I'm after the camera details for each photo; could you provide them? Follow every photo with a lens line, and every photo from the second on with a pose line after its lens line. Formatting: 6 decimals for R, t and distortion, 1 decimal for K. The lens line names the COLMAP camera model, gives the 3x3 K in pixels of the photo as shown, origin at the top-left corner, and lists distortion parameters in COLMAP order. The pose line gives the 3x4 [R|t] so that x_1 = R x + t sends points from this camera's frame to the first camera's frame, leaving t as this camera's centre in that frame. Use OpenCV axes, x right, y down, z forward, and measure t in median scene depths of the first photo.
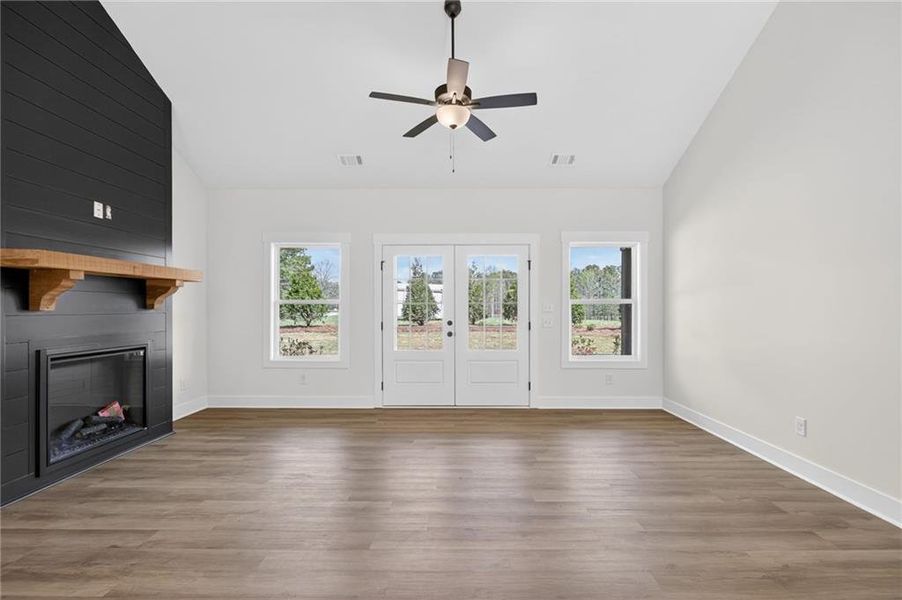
lens RADIAL K [[407.5, 0, 455.6], [0, 407.5, 305.9], [0, 0, 1]] dist [-0.007350, -0.000349]
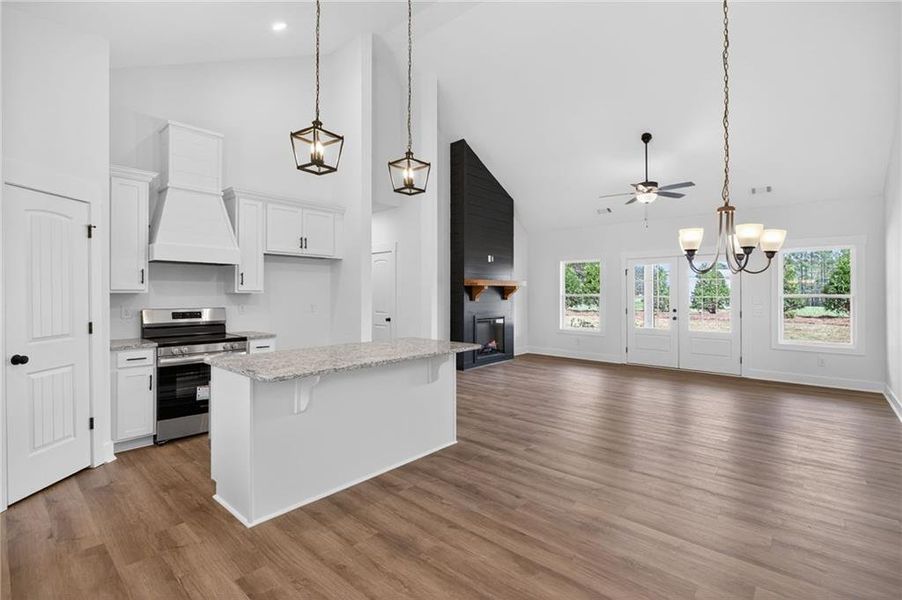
lens RADIAL K [[407.5, 0, 457.9], [0, 407.5, 291.7], [0, 0, 1]] dist [-0.007350, -0.000349]
pose [[0.758488, -0.000653, -0.651687, 0.525139], [0.000877, 1.000000, 0.000018, -0.039735], [0.651687, -0.000586, 0.758488, -0.912531]]
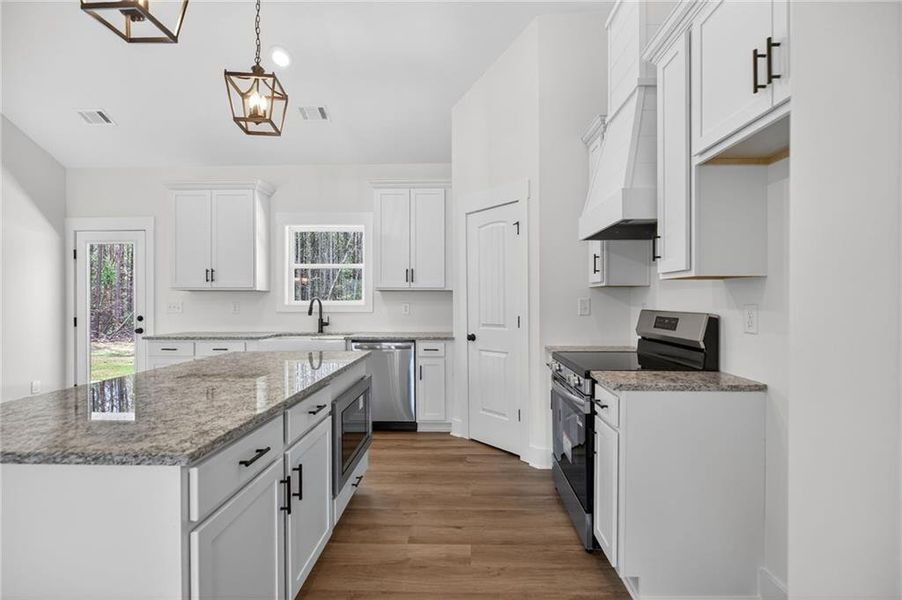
lens RADIAL K [[407.5, 0, 460.0], [0, 407.5, 306.1], [0, 0, 1]] dist [-0.007350, -0.000349]
pose [[-0.999935, -0.001708, 0.011279, -0.563266], [-0.001651, 0.999986, 0.005087, -0.001147], [-0.011288, 0.005068, -0.999923, 0.178733]]
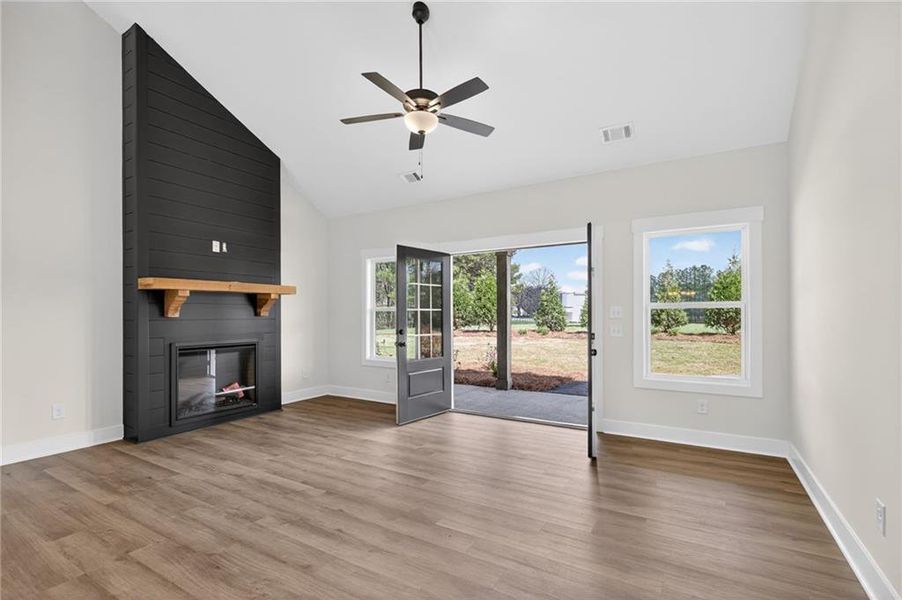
lens RADIAL K [[407.5, 0, 457.8], [0, 407.5, 311.7], [0, 0, 1]] dist [-0.007350, -0.000349]
pose [[0.868593, -0.005594, -0.495495, 0.543747], [0.005705, 0.999983, -0.001289, -0.000583], [0.495494, -0.001707, 0.868610, 0.172738]]
